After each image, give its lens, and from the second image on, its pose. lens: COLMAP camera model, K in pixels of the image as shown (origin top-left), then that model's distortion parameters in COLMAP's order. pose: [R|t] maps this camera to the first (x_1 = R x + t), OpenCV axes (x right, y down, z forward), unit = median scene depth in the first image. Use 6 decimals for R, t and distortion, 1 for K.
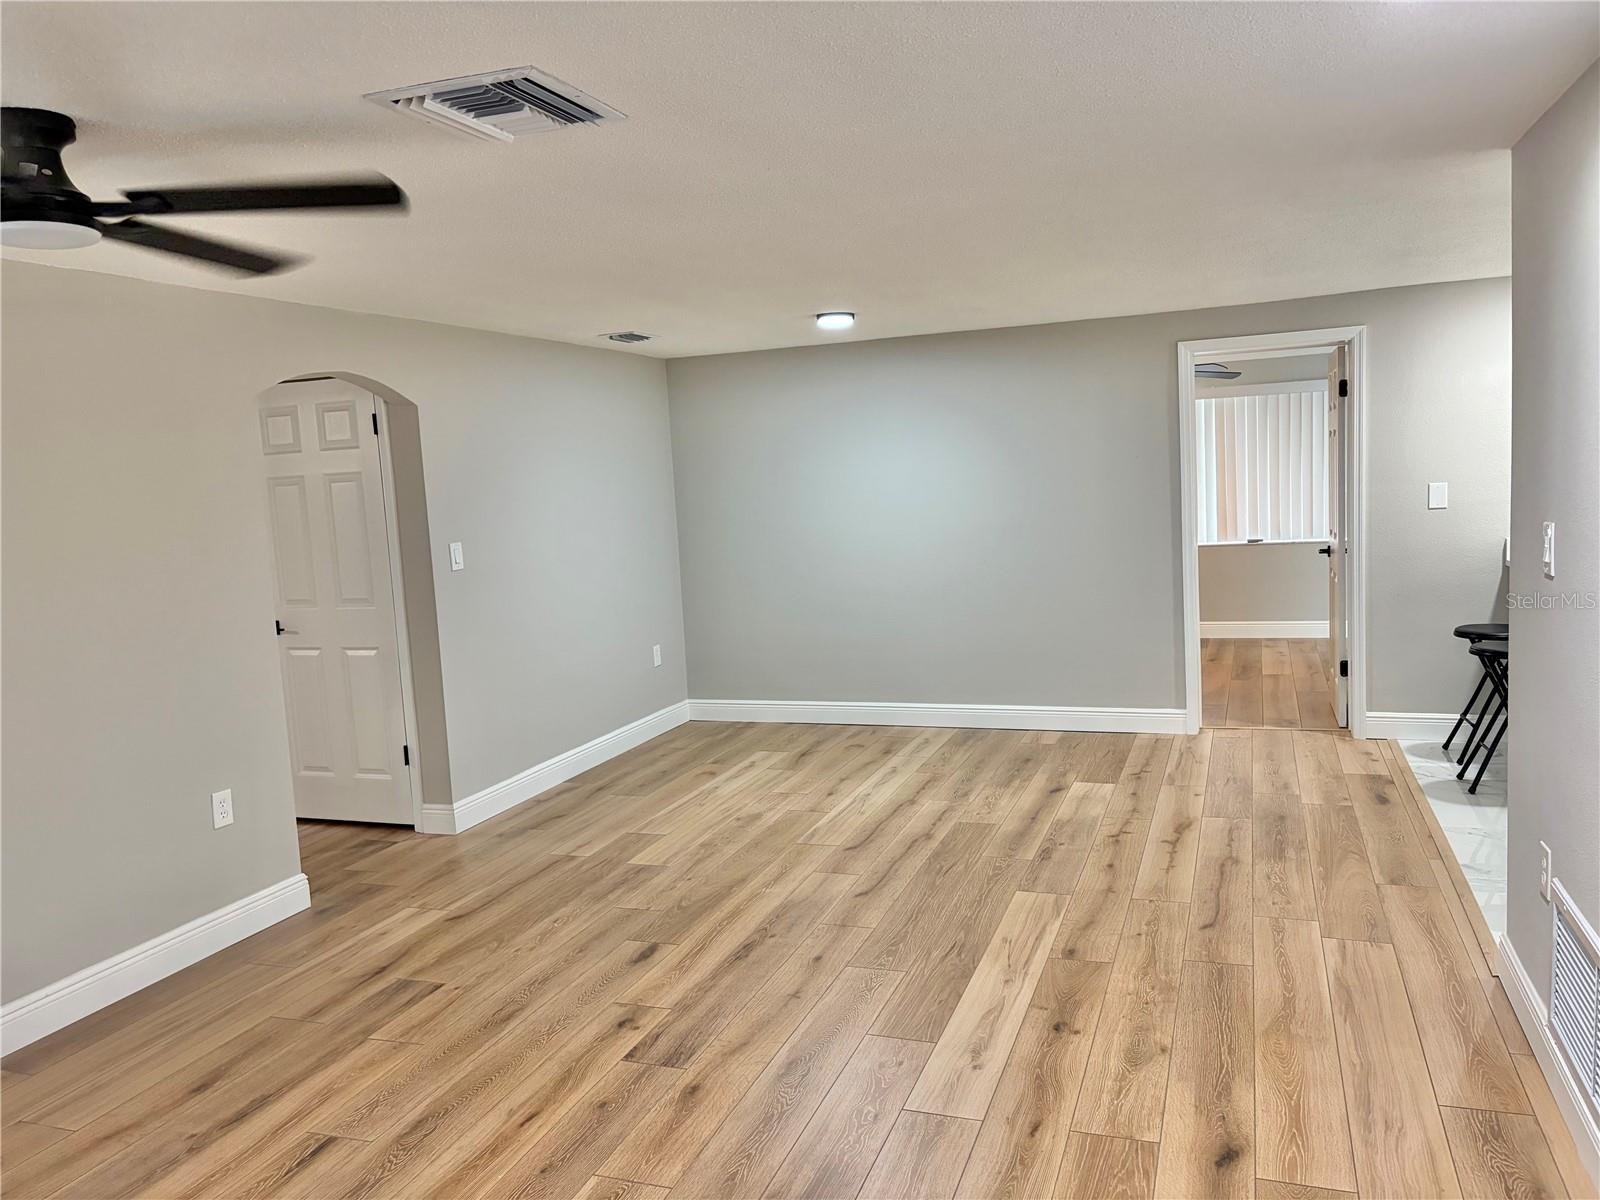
lens RADIAL K [[1208.4, 0, 798.8], [0, 1208.4, 600.4], [0, 0, 1]] dist [0.130934, -0.231148]
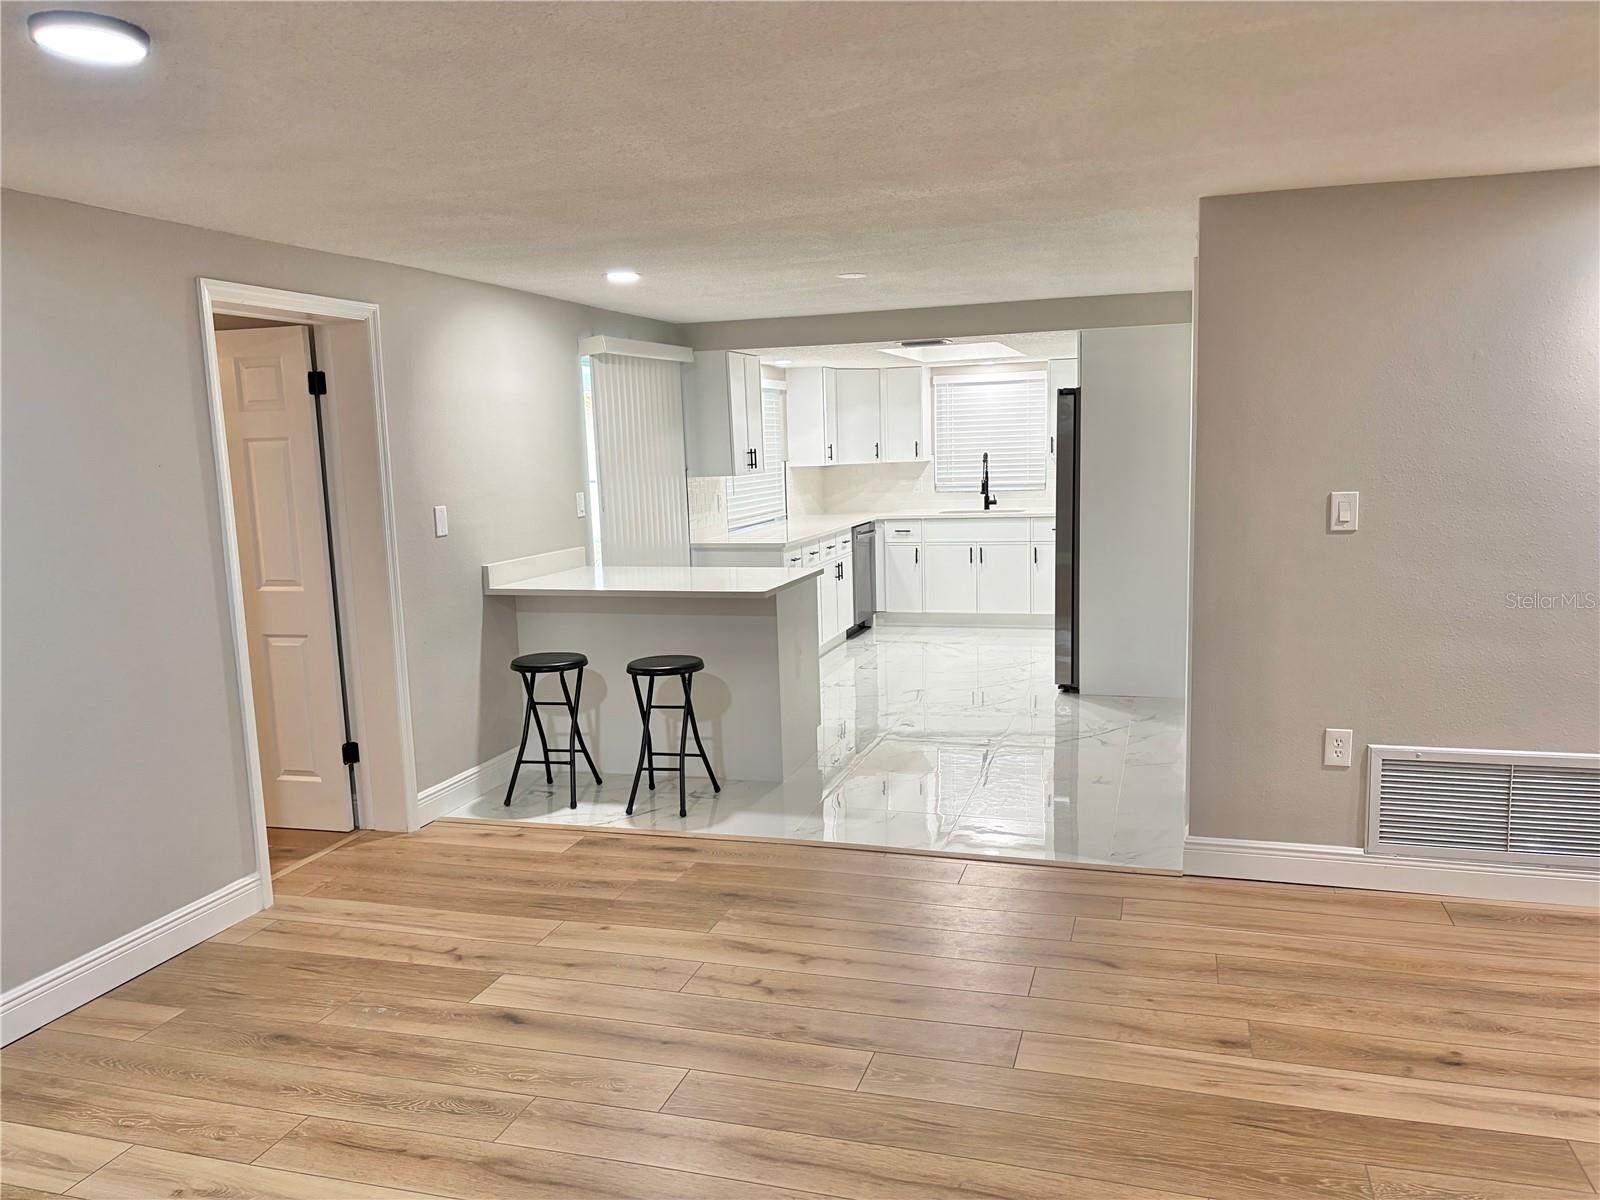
lens RADIAL K [[1202.8, 0, 807.1], [0, 1202.8, 609.3], [0, 0, 1]] dist [0.063662, -0.073288]
pose [[-0.059304, -0.086253, 0.994507, -0.431321], [0.138773, 0.985874, 0.093779, -0.088078], [-0.988547, 0.143572, -0.046496, 1.023167]]
